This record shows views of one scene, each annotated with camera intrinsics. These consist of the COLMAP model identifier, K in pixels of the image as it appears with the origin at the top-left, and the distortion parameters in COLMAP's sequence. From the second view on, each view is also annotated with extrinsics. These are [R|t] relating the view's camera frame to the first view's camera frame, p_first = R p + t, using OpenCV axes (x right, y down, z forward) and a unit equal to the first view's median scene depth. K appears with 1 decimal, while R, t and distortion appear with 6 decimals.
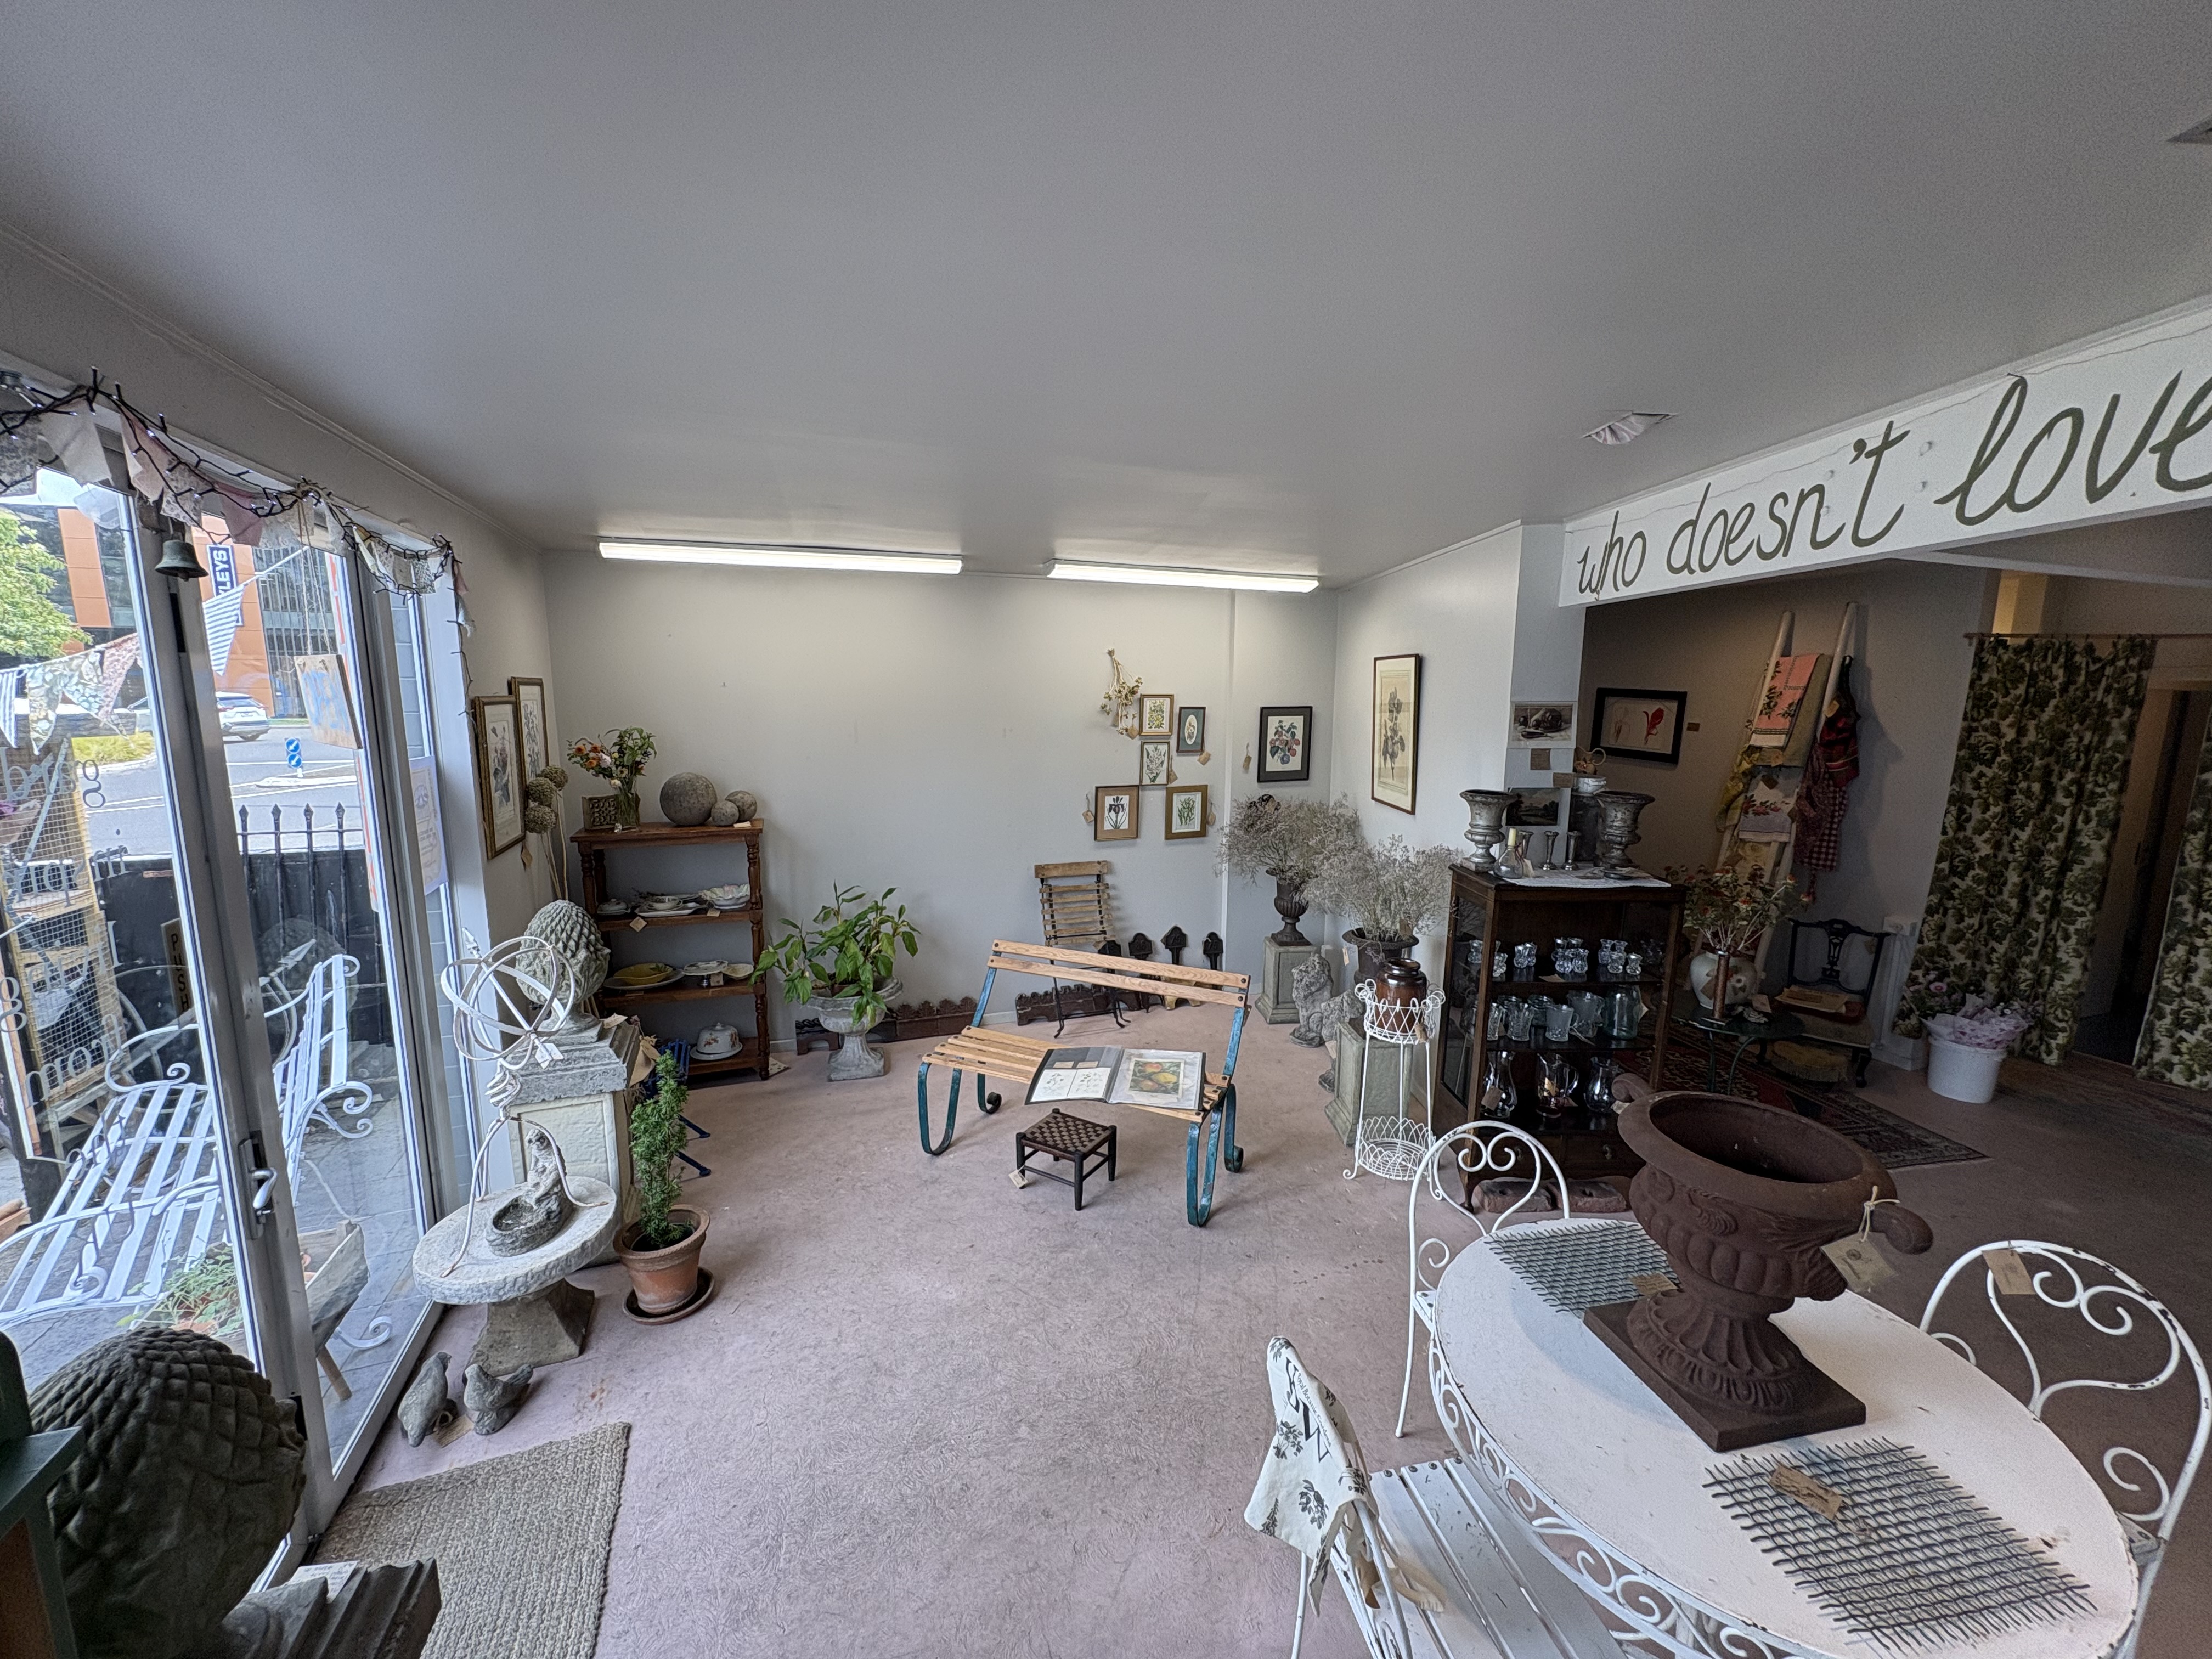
lens RADIAL K [[874.8, 0, 1105.4], [0, 874.8, 832.5], [0, 0, 1]] dist [-0.003521, 0.000339]
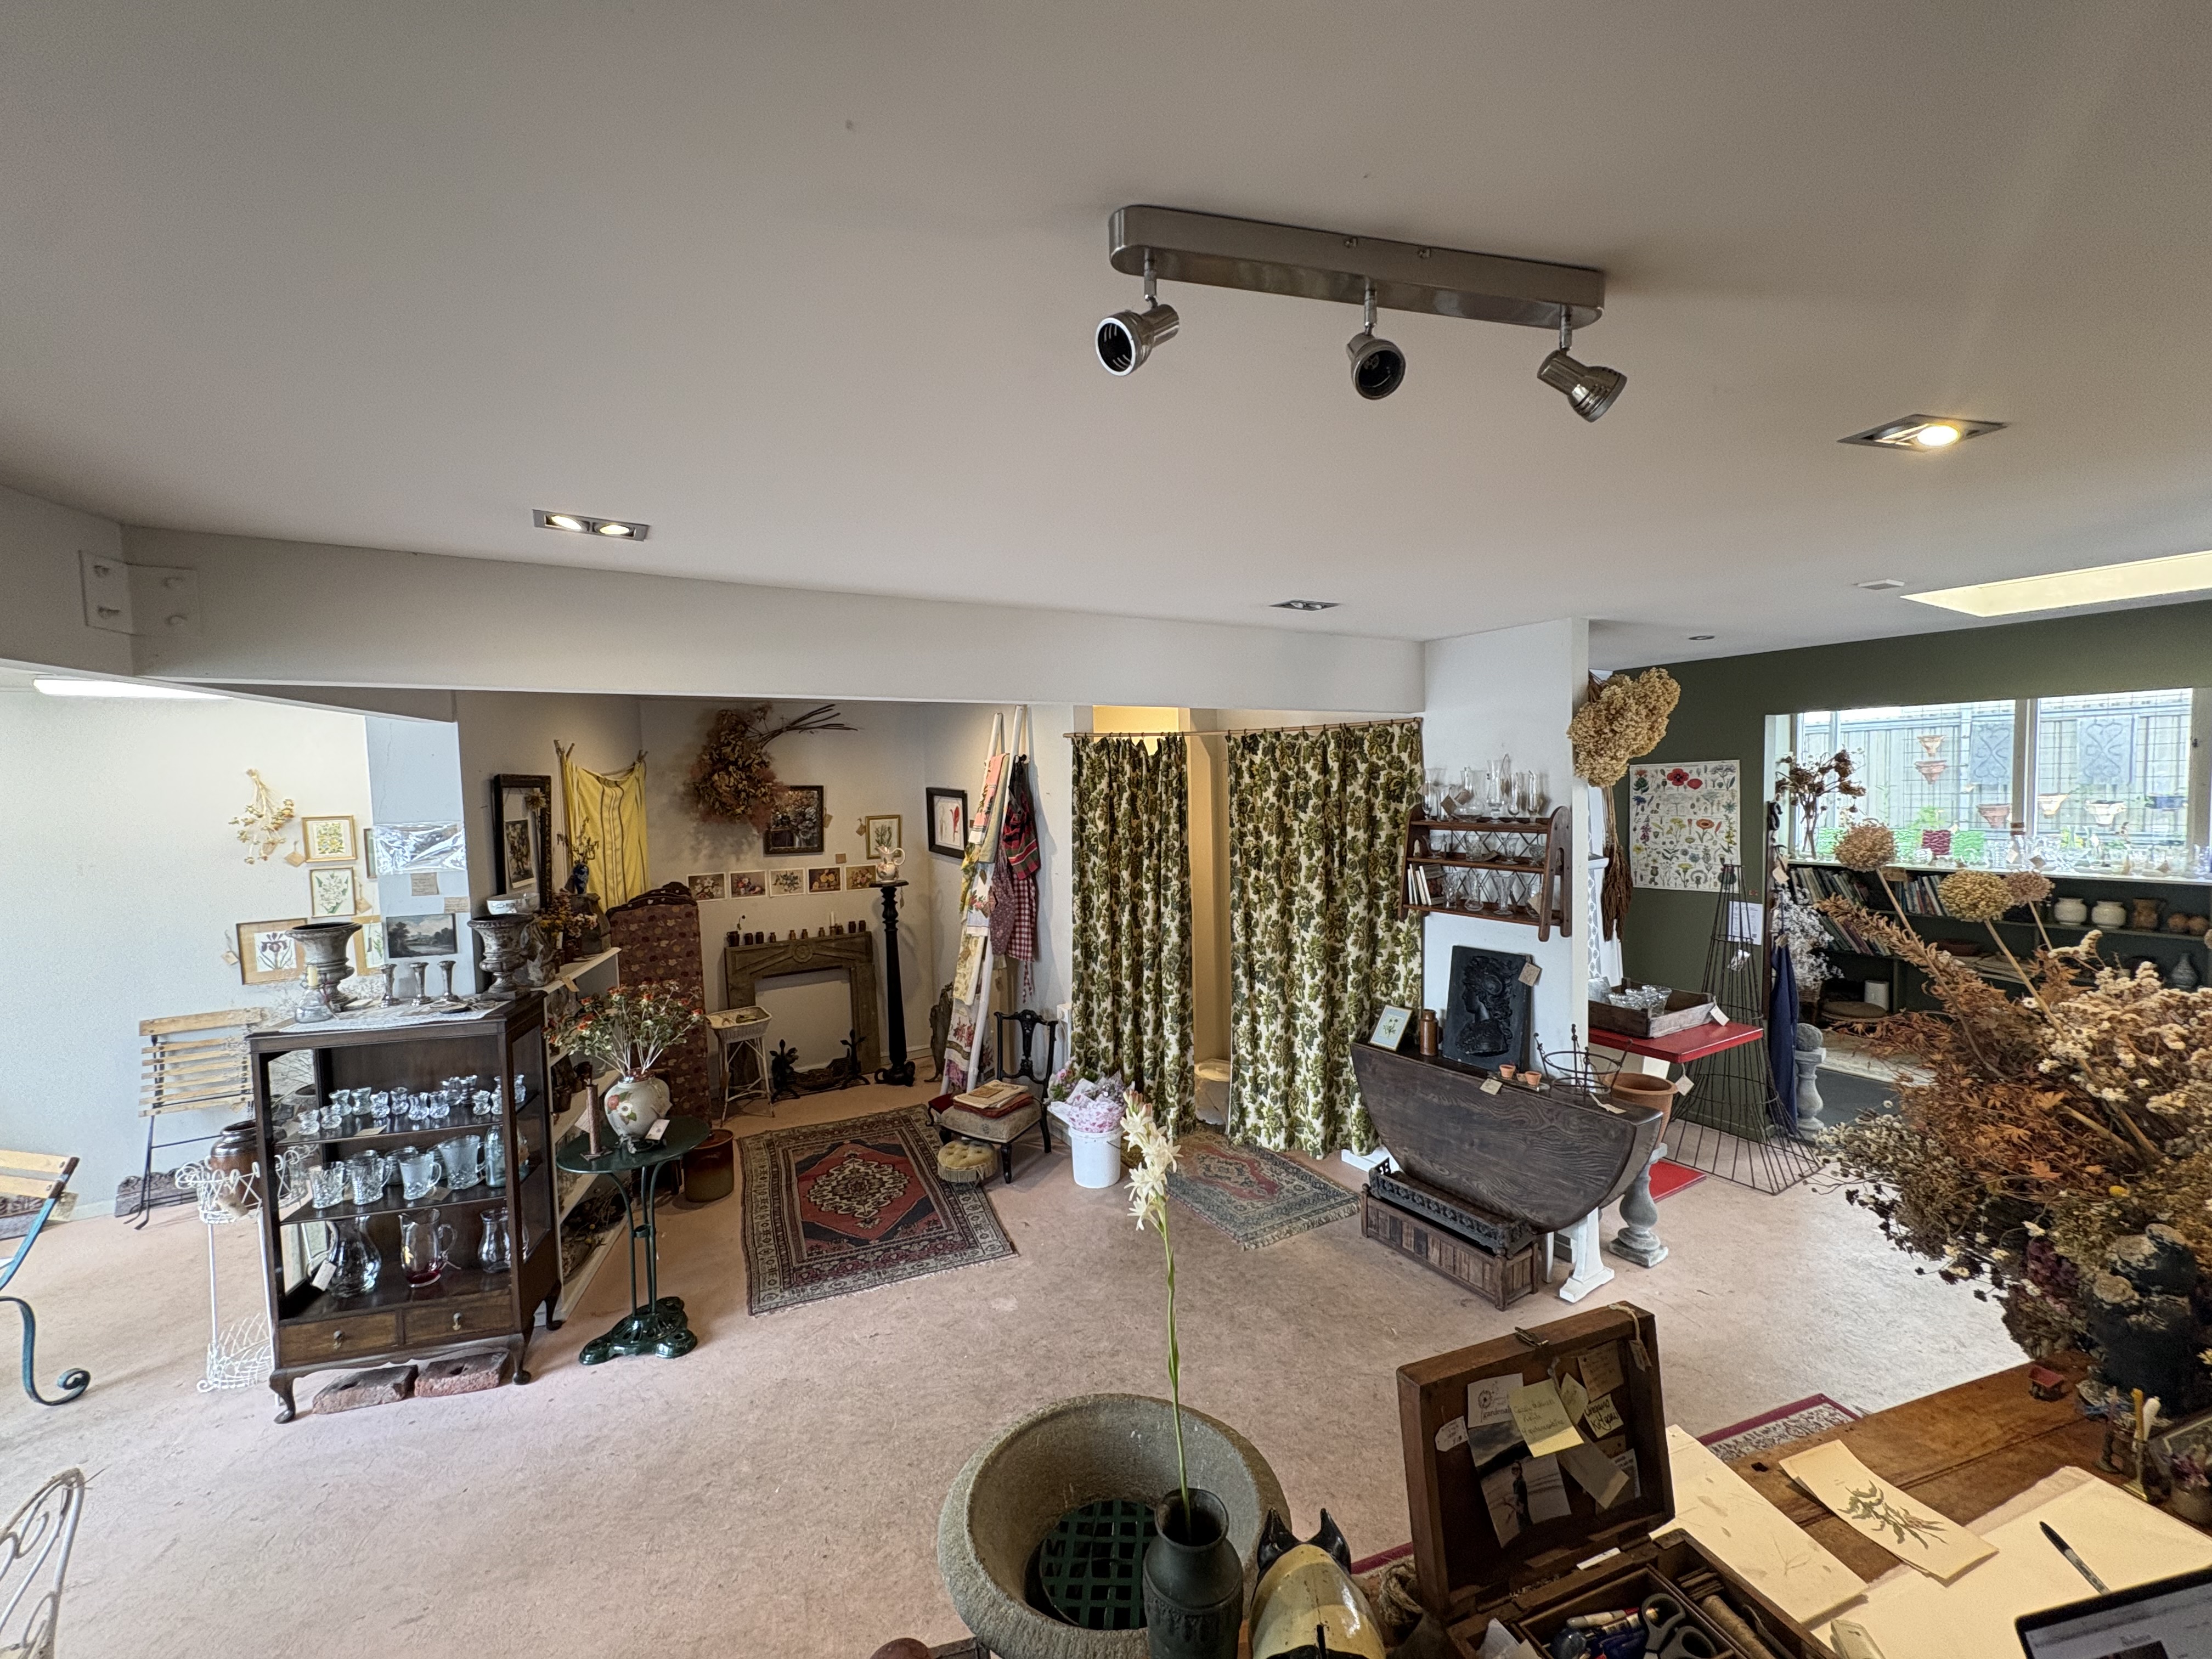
lens RADIAL K [[874.8, 0, 1101.9], [0, 874.8, 836.3], [0, 0, 1]] dist [-0.003521, 0.000339]
pose [[0.978389, -0.045959, 0.201599, 0.837818], [0.066193, 0.993293, -0.094800, 0.000967], [-0.195890, 0.106096, 0.974870, -0.037726]]
